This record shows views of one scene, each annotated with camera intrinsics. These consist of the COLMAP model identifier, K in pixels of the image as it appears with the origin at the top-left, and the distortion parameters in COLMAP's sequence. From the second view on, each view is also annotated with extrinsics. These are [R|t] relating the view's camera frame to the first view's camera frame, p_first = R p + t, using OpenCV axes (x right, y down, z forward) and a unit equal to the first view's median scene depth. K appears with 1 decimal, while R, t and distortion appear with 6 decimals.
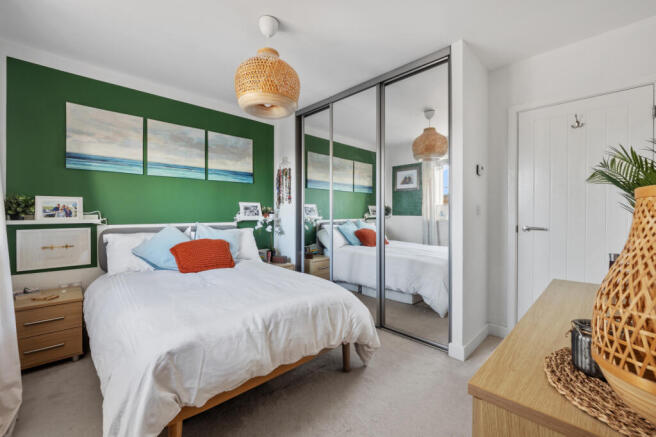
lens RADIAL K [[277.5, 0, 323.0], [0, 277.5, 215.6], [0, 0, 1]] dist [-0.009988, 0.000327]
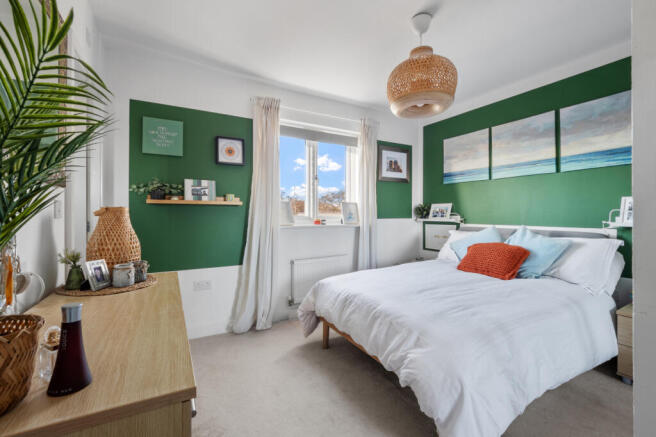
lens RADIAL K [[277.5, 0, 323.0], [0, 277.5, 215.3], [0, 0, 1]] dist [-0.009988, 0.000327]
pose [[-0.241724, 0.006017, -0.970326, 0.619227], [-0.003621, 0.999968, 0.007103, -0.011520], [0.970338, 0.005230, -0.241694, 0.665019]]
